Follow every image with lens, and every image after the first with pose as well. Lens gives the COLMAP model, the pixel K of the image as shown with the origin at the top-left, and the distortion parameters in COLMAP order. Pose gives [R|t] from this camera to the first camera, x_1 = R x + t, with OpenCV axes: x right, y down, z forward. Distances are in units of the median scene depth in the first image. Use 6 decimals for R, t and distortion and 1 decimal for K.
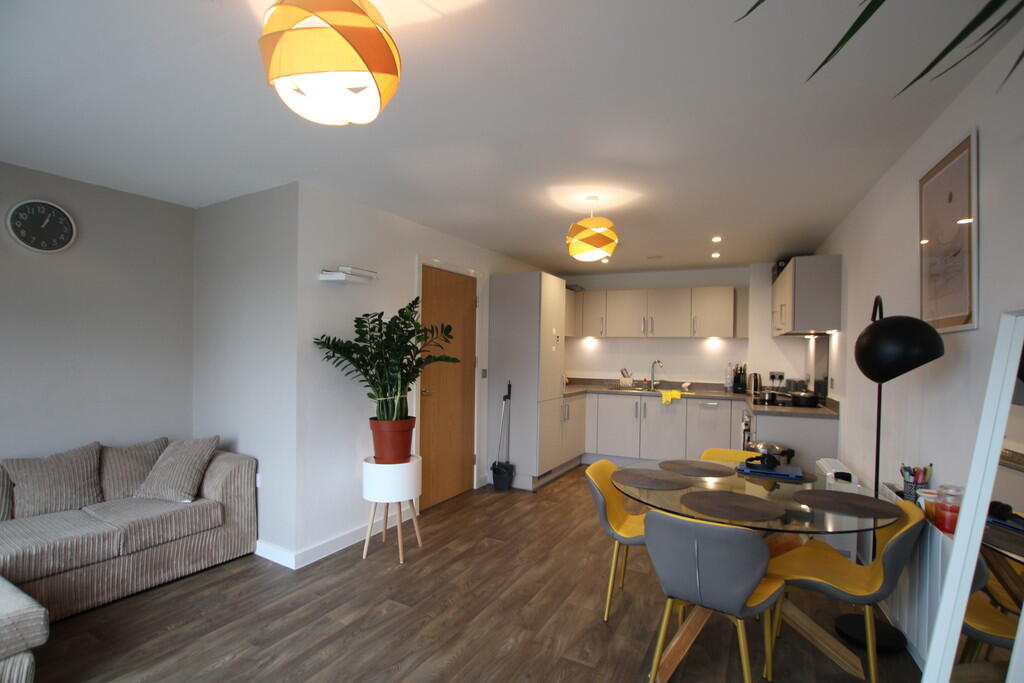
lens RADIAL K [[479.5, 0, 514.2], [0, 479.5, 354.5], [0, 0, 1]] dist [-0.043505, 0.000278]
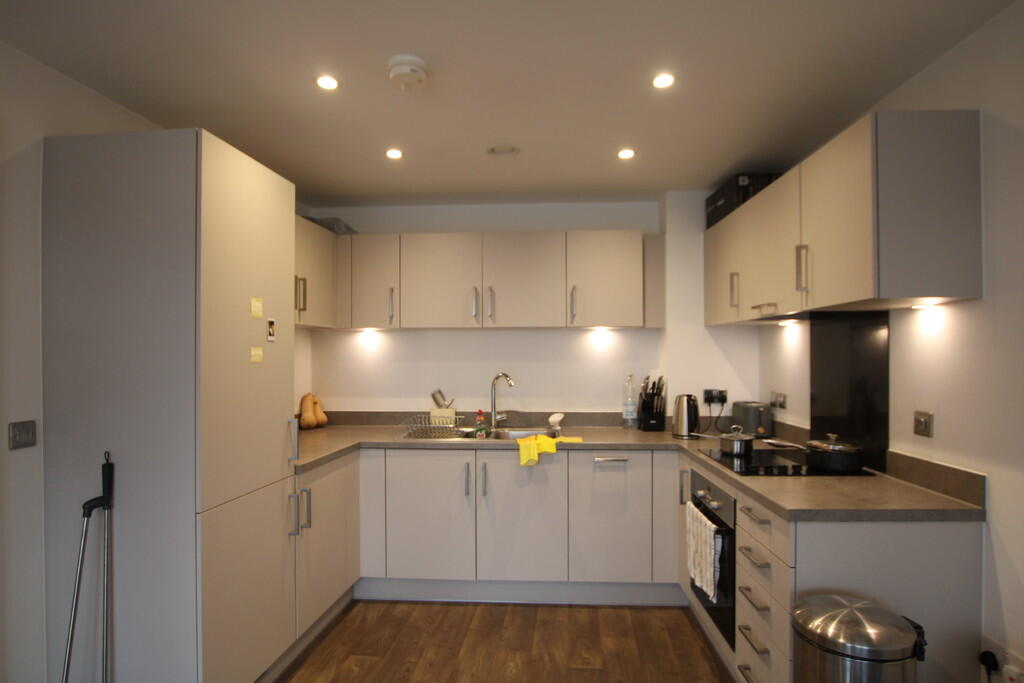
lens RADIAL K [[557.3, 0, 515.0], [0, 557.3, 359.1], [0, 0, 1]] dist [-0.063701, 0.000089]
pose [[0.930776, -0.020081, 0.365039, 0.099339], [0.019275, 0.999797, 0.005852, -0.006121], [-0.365083, 0.001589, 0.930974, 0.460557]]
